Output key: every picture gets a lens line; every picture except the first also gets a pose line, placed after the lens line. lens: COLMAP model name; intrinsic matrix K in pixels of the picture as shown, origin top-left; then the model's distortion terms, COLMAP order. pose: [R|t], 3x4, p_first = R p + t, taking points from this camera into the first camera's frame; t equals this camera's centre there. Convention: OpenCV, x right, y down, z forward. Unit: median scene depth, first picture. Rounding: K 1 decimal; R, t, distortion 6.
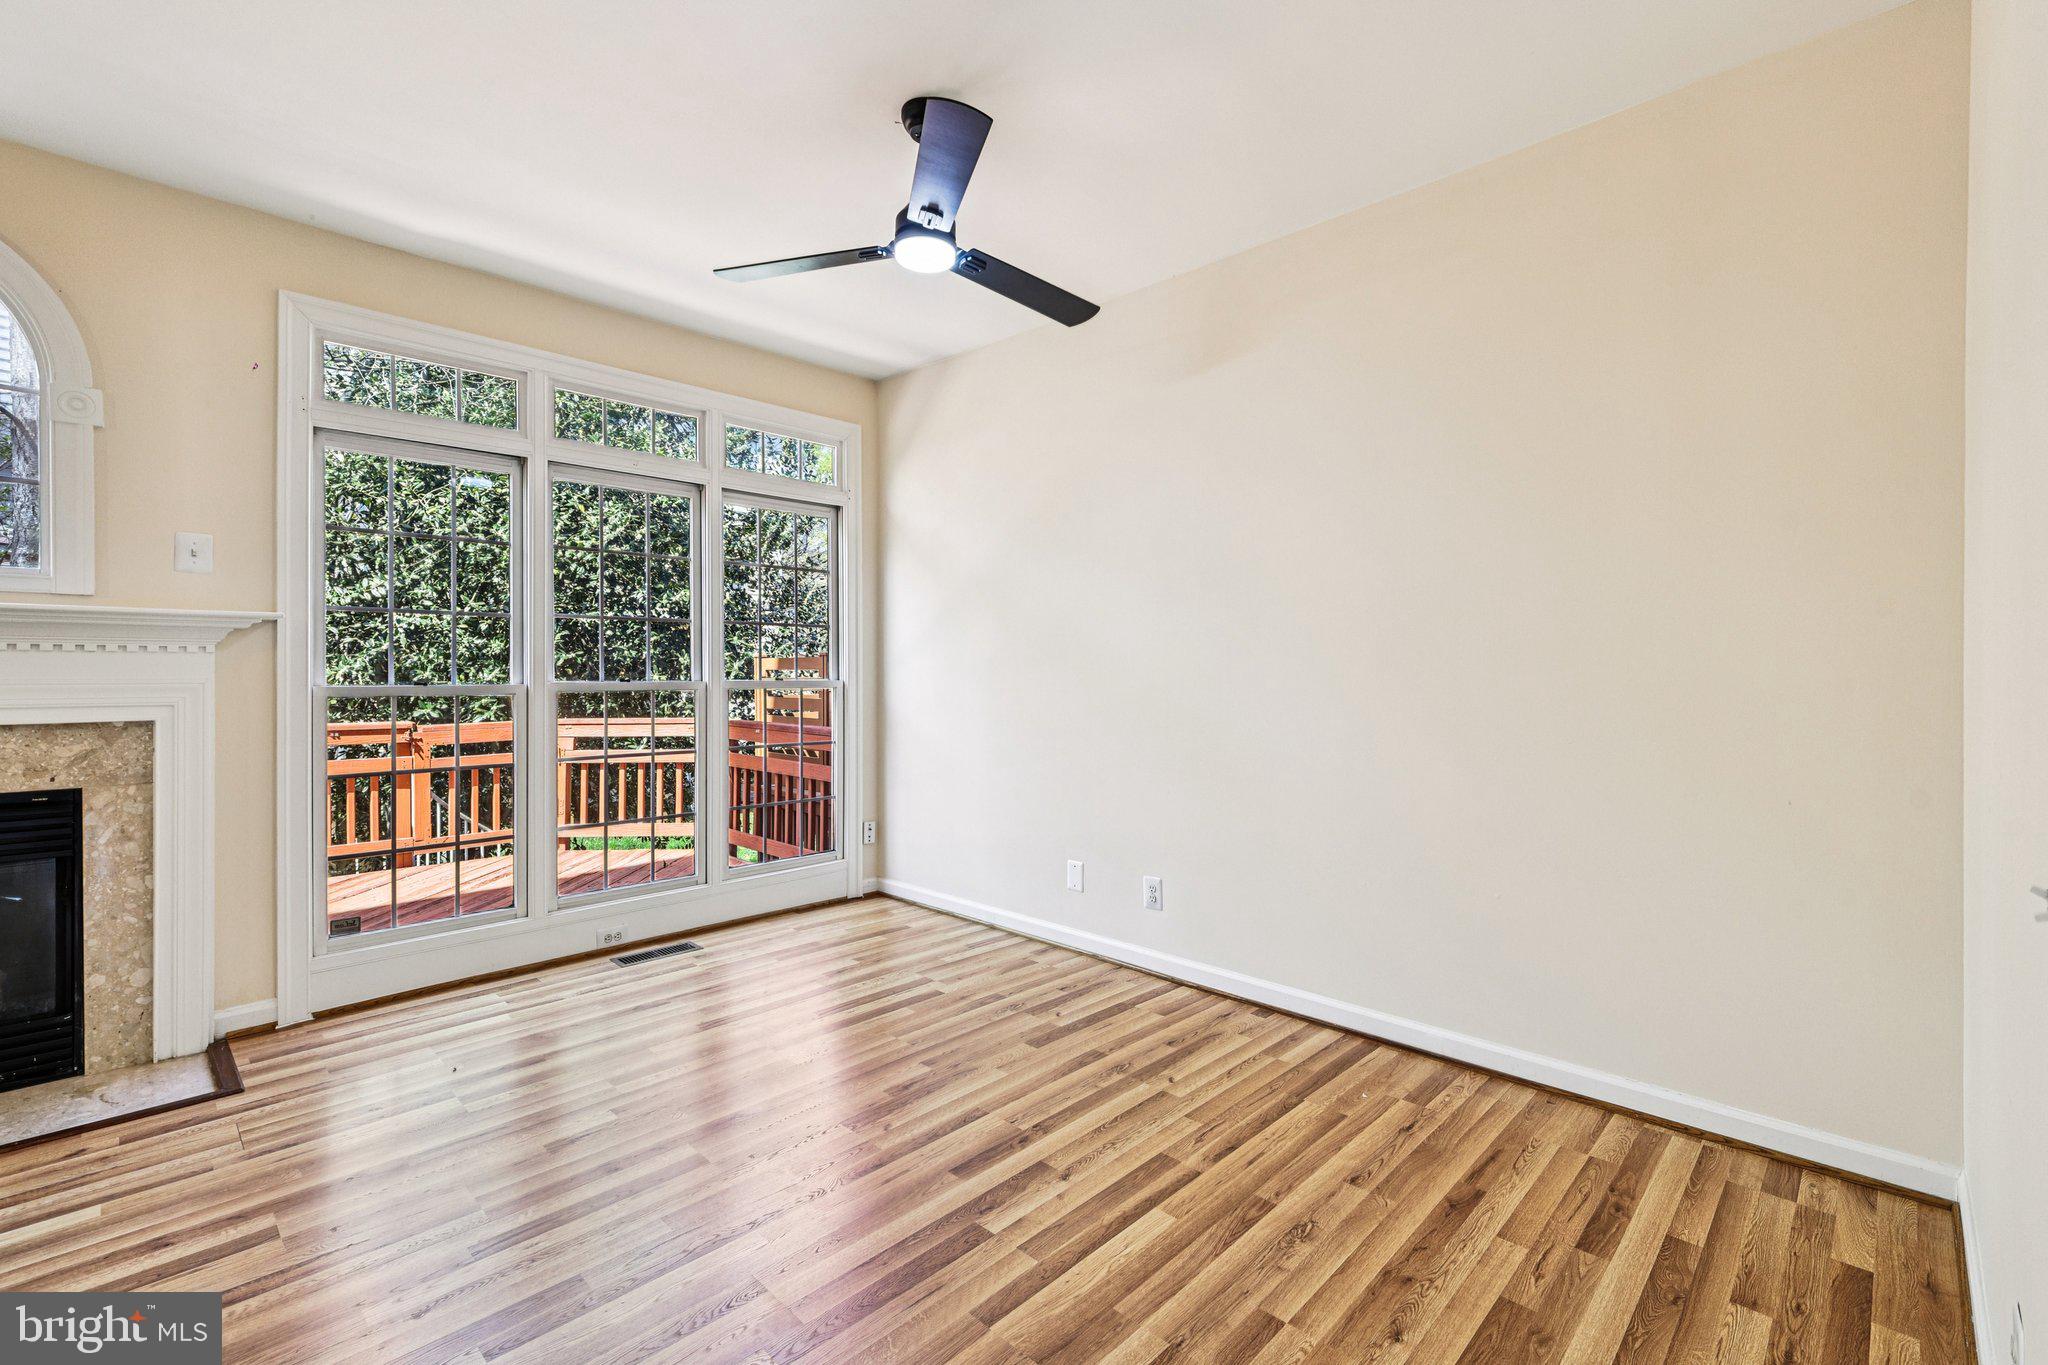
lens RADIAL K [[894.0, 0, 1020.6], [0, 894.0, 677.6], [0, 0, 1]] dist [0.004640, 0.000219]
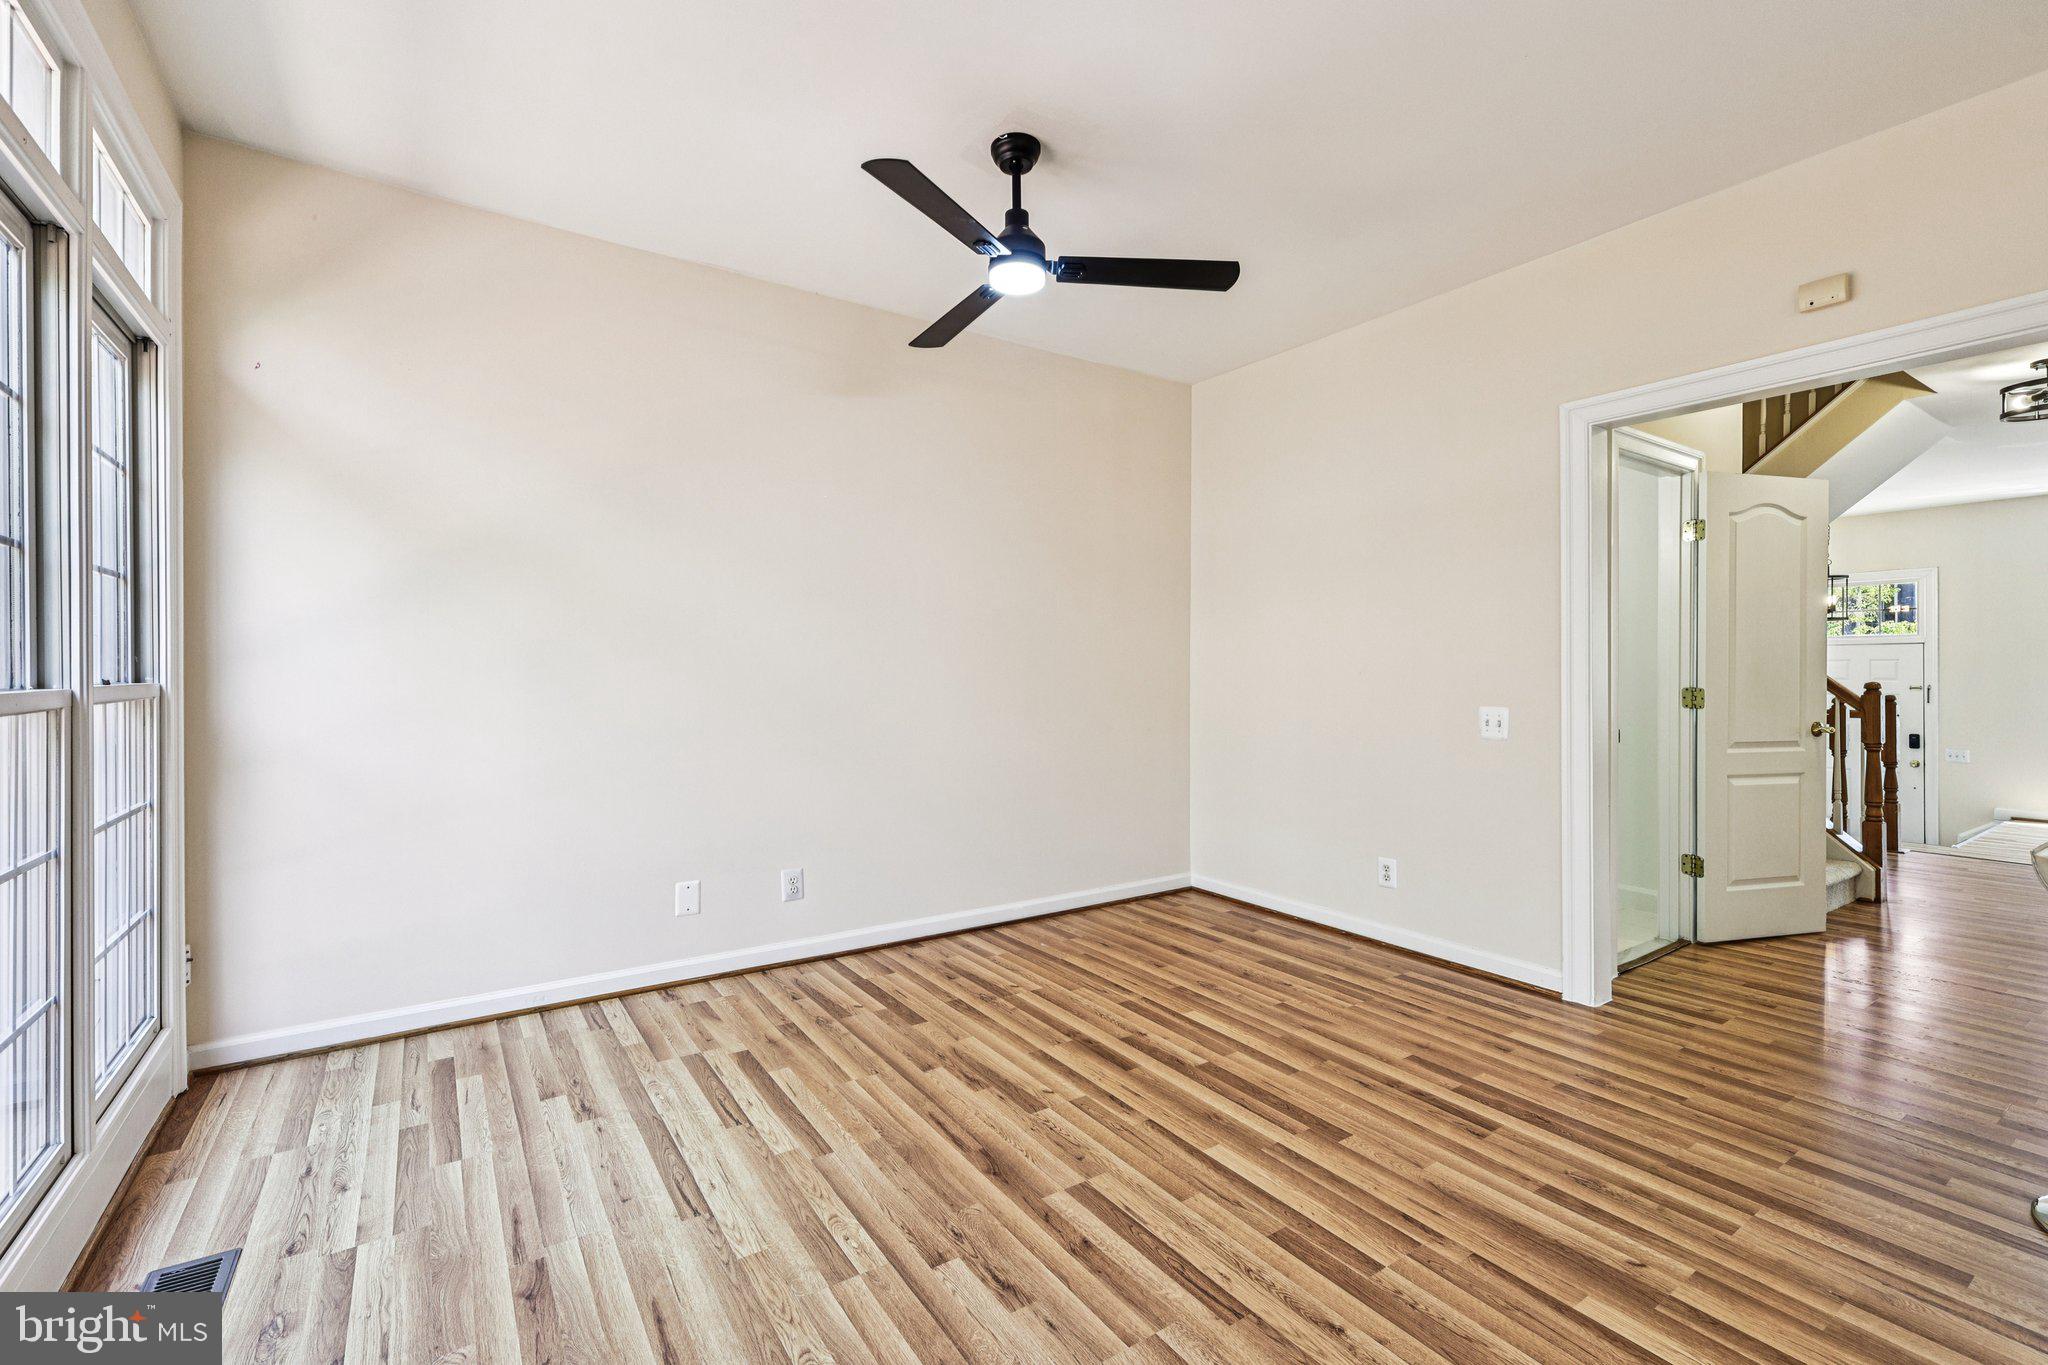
lens RADIAL K [[894.0, 0, 1020.6], [0, 894.0, 677.6], [0, 0, 1]] dist [0.004640, 0.000219]
pose [[0.205113, -0.009681, 0.978691, -1.095092], [0.006709, 0.999941, 0.008485, -0.003774], [-0.978715, 0.004825, 0.205166, 0.736927]]
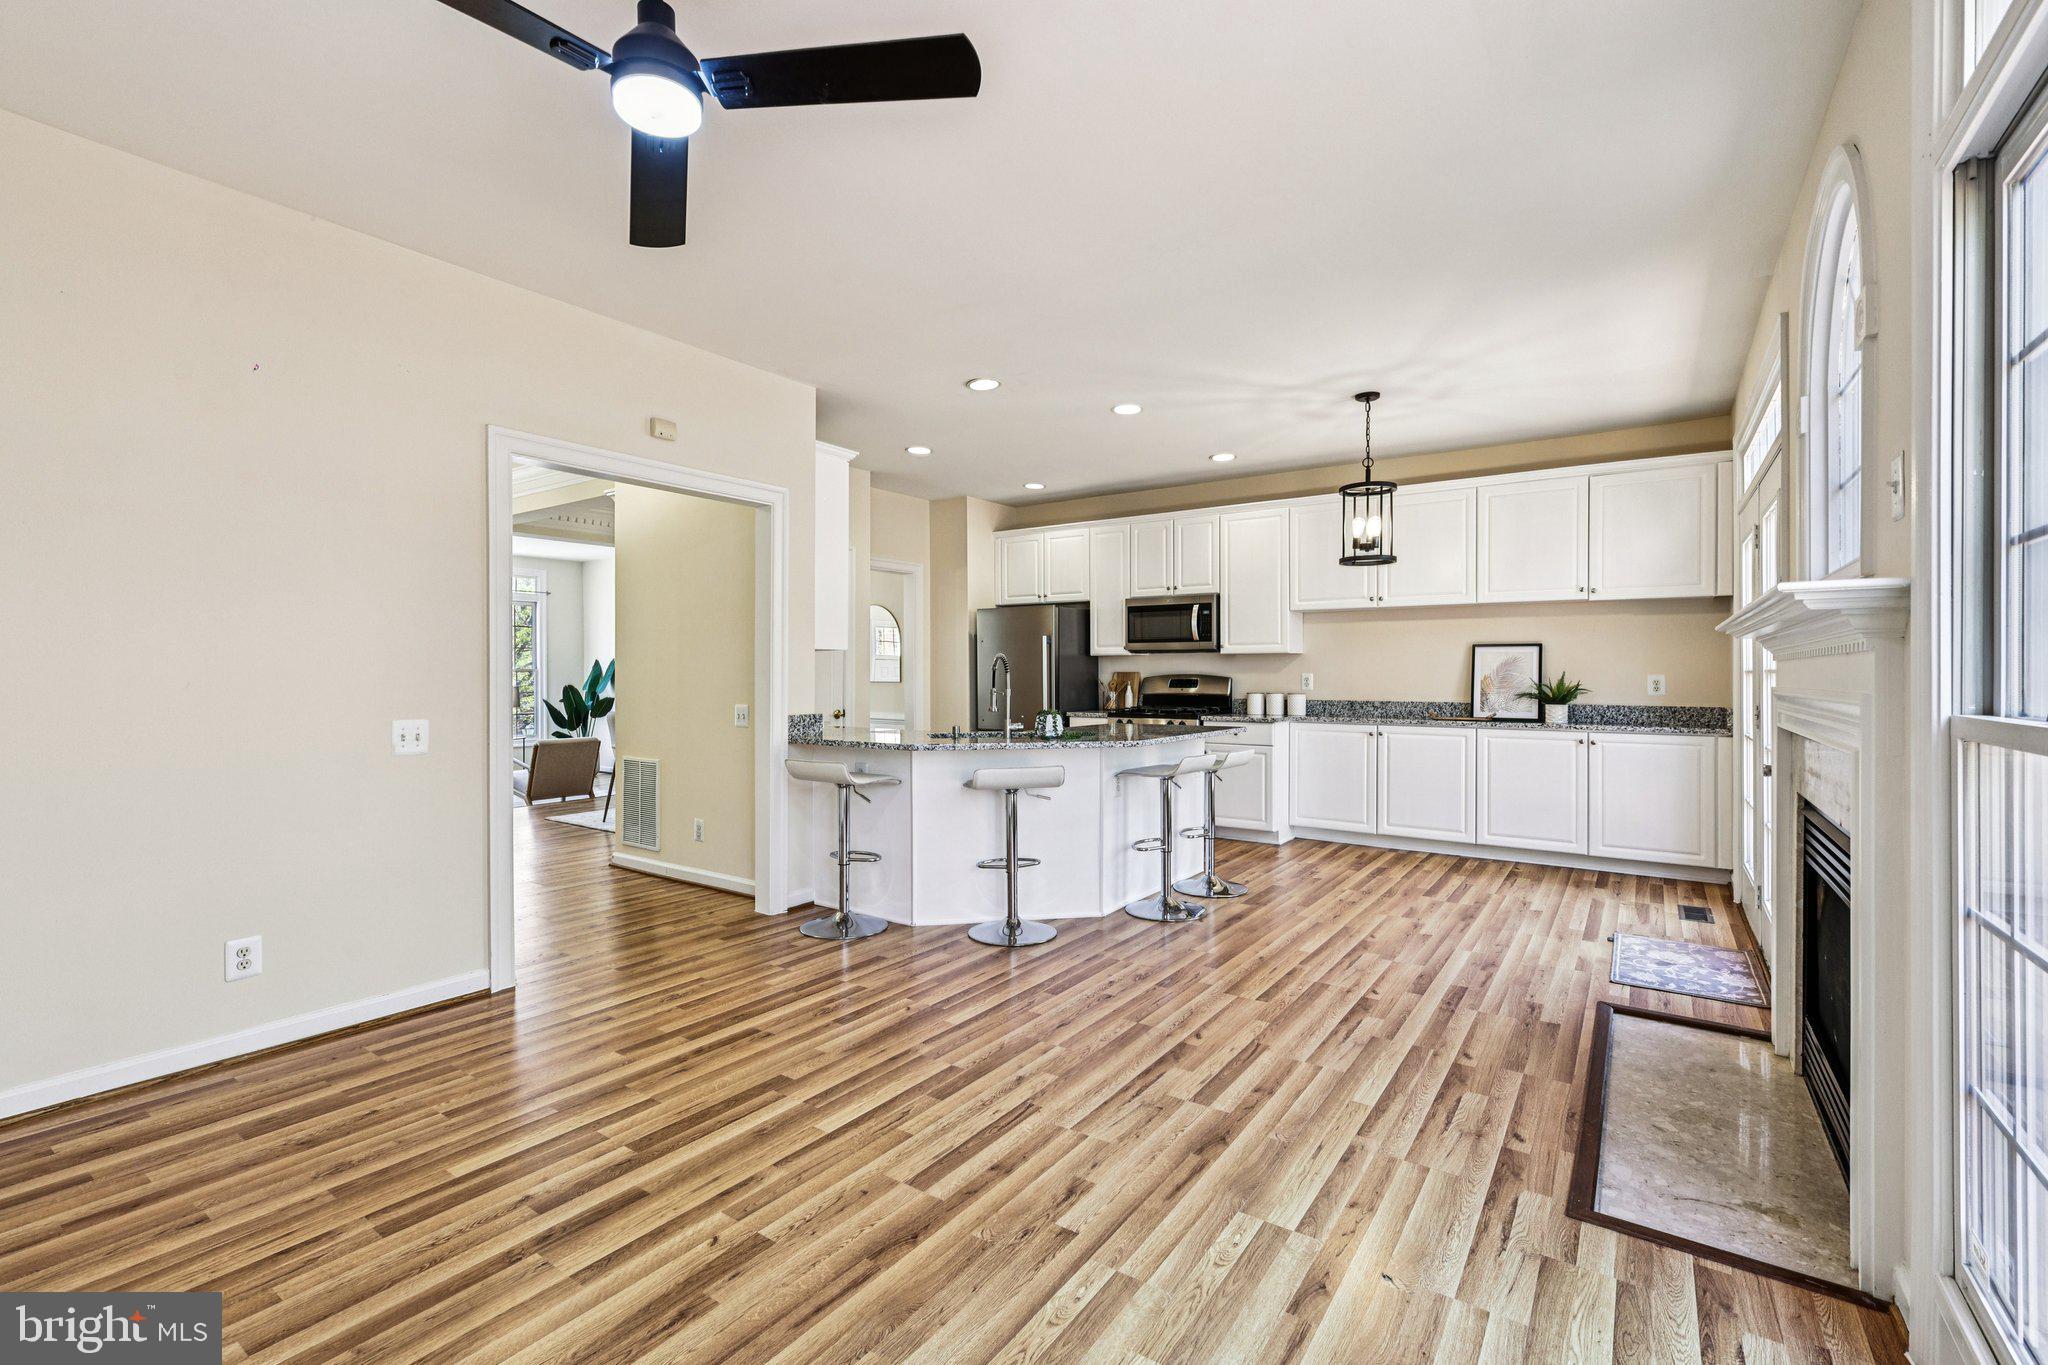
lens RADIAL K [[894.0, 0, 1020.6], [0, 894.0, 677.6], [0, 0, 1]] dist [0.004640, 0.000219]
pose [[-0.986560, -0.000497, -0.163399, -0.264273], [-0.002148, 0.999948, 0.009923, -0.016108], [0.163385, 0.010141, -0.986510, 1.678190]]
